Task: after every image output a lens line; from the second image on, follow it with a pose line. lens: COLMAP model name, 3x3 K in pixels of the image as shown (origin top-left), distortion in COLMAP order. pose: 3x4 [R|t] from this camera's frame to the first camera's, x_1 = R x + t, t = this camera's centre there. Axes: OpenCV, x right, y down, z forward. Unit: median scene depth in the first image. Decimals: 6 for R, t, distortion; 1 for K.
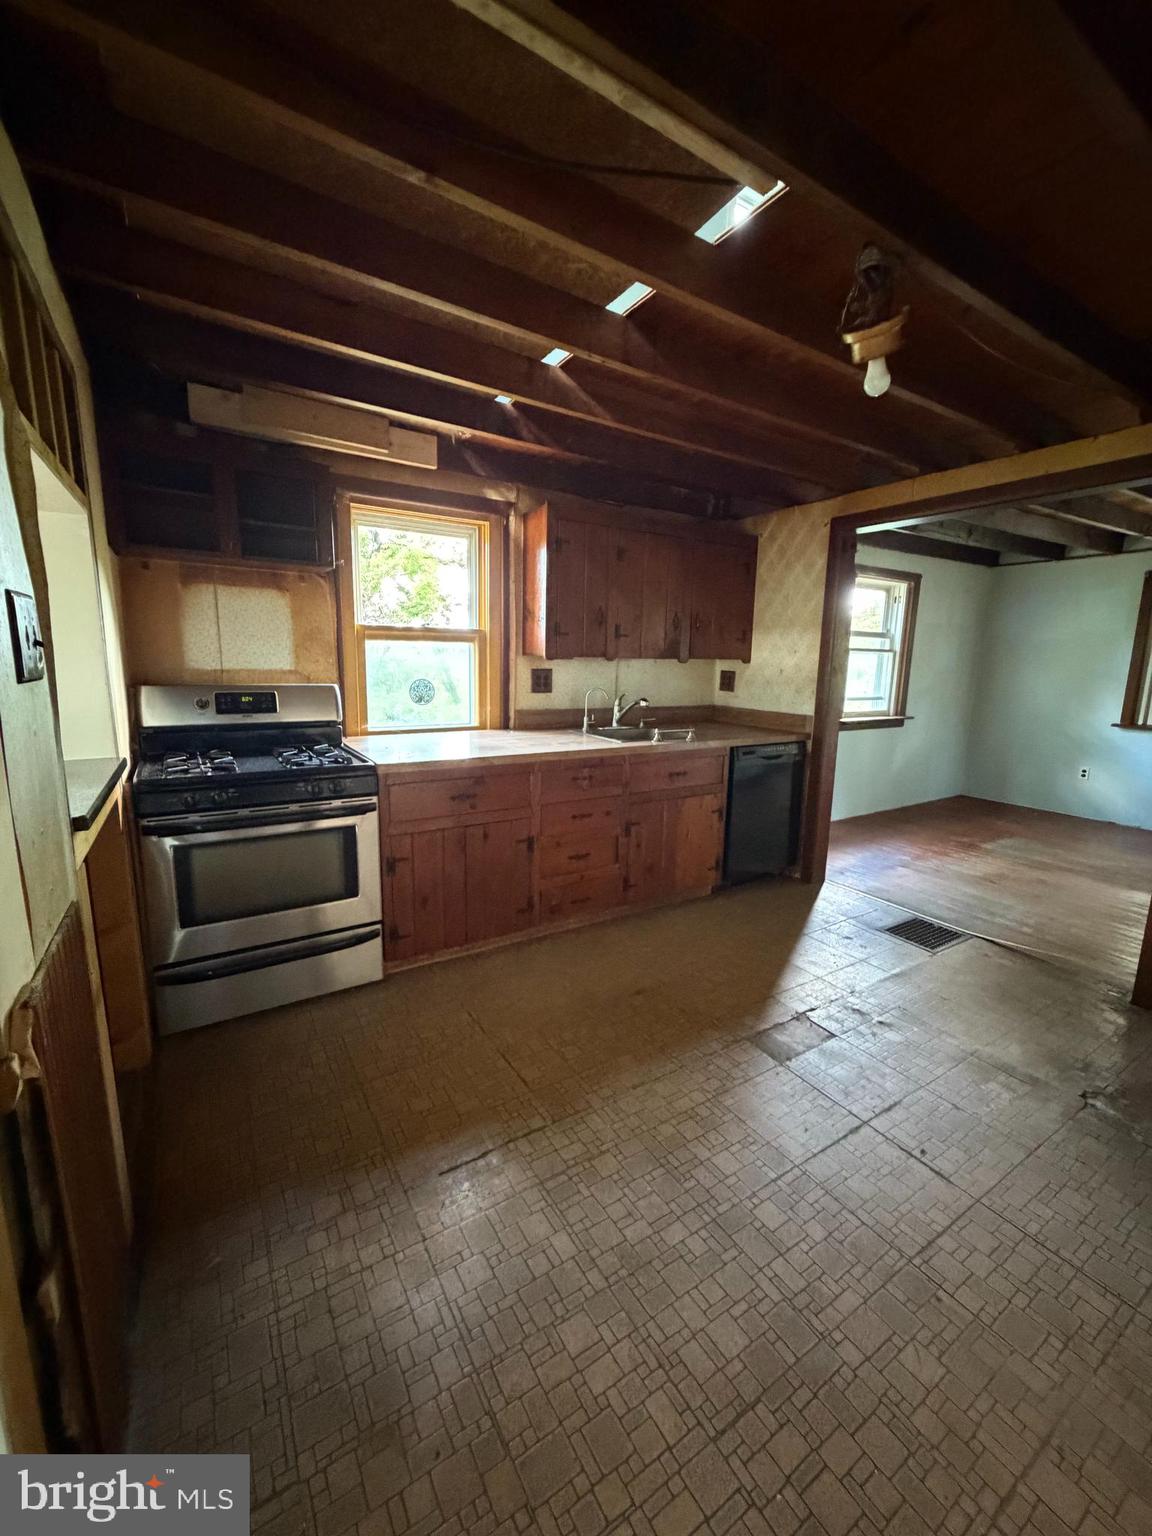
lens RADIAL K [[614.1, 0, 584.5], [0, 614.1, 770.8], [0, 0, 1]] dist [0.000303, 0.000002]
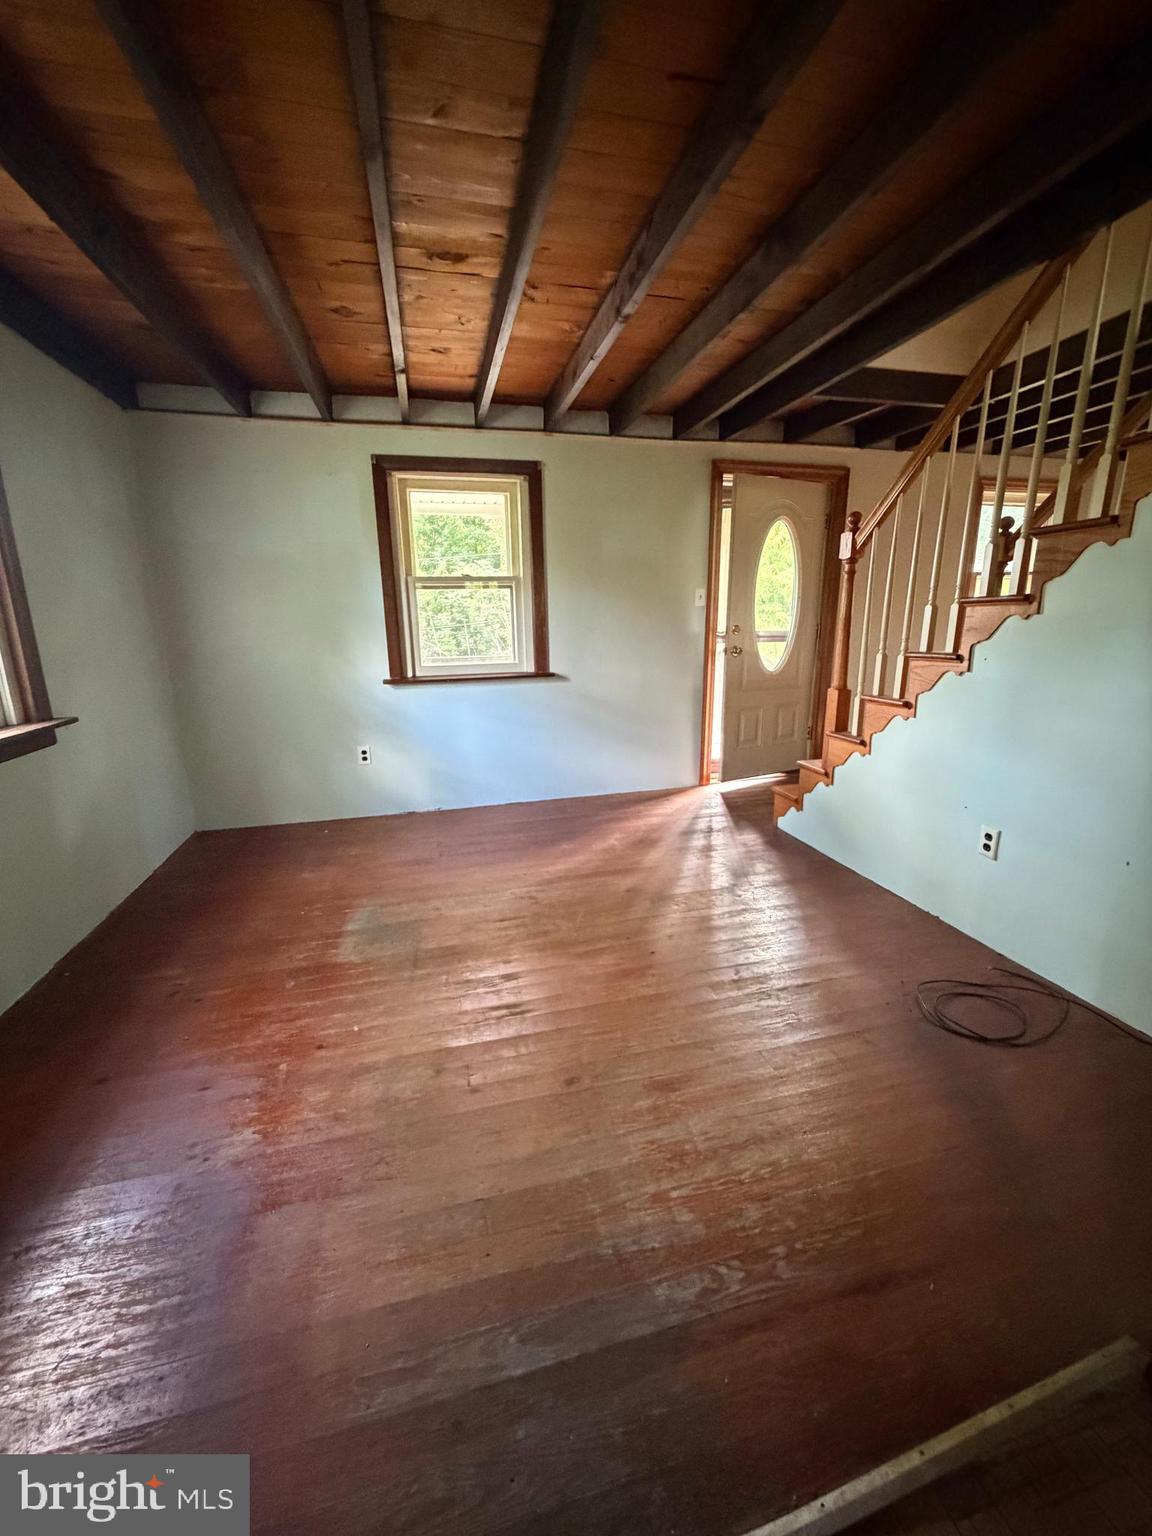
lens RADIAL K [[614.1, 0, 584.5], [0, 614.1, 770.8], [0, 0, 1]] dist [0.000303, 0.000002]
pose [[0.306395, -0.244349, 0.920008, 0.256811], [0.182156, 0.963682, 0.195284, -0.072140], [-0.934313, 0.107751, 0.339777, 0.555374]]
